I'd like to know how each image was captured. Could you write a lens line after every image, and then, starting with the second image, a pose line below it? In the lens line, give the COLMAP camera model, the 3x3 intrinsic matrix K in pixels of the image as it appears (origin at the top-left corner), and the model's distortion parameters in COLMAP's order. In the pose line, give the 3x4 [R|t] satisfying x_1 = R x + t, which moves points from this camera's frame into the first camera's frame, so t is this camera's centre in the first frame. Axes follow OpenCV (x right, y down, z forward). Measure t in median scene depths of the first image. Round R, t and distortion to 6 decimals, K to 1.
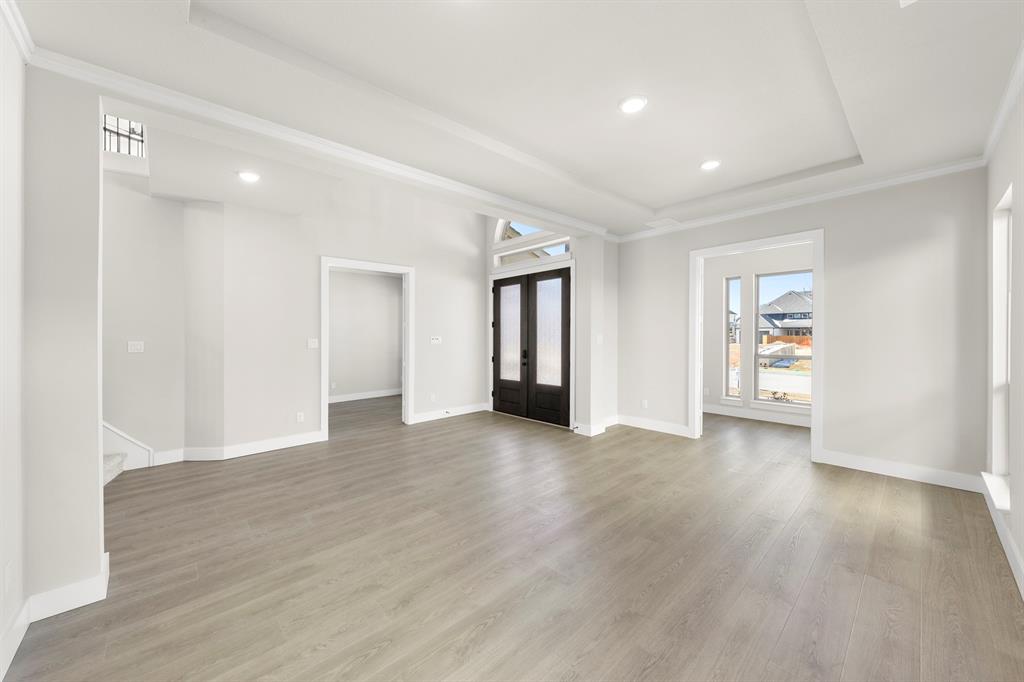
lens RADIAL K [[384.2, 0, 512.0], [0, 384.2, 341.0], [0, 0, 1]] dist [0.000632, 0.000021]
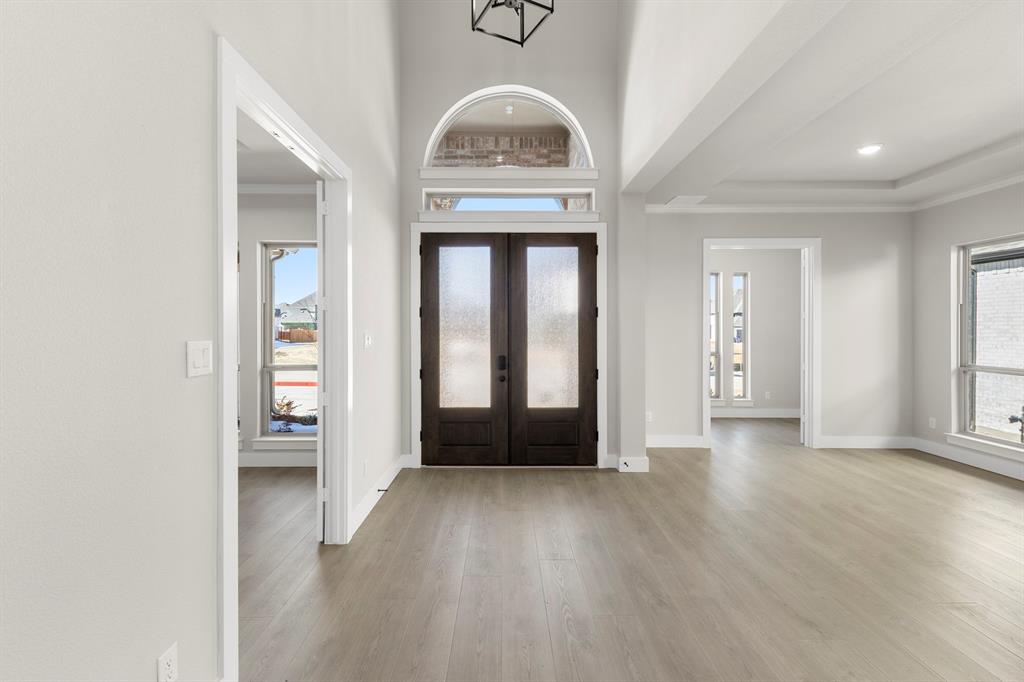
lens RADIAL K [[443.2, 0, 512.0], [0, 443.2, 341.0], [0, 0, 1]] dist [0.012703, -0.000094]
pose [[0.671075, -0.008280, 0.741343, -0.523880], [0.005569, 0.999966, 0.006127, -0.004774], [-0.741369, 0.000017, 0.671098, 0.558484]]
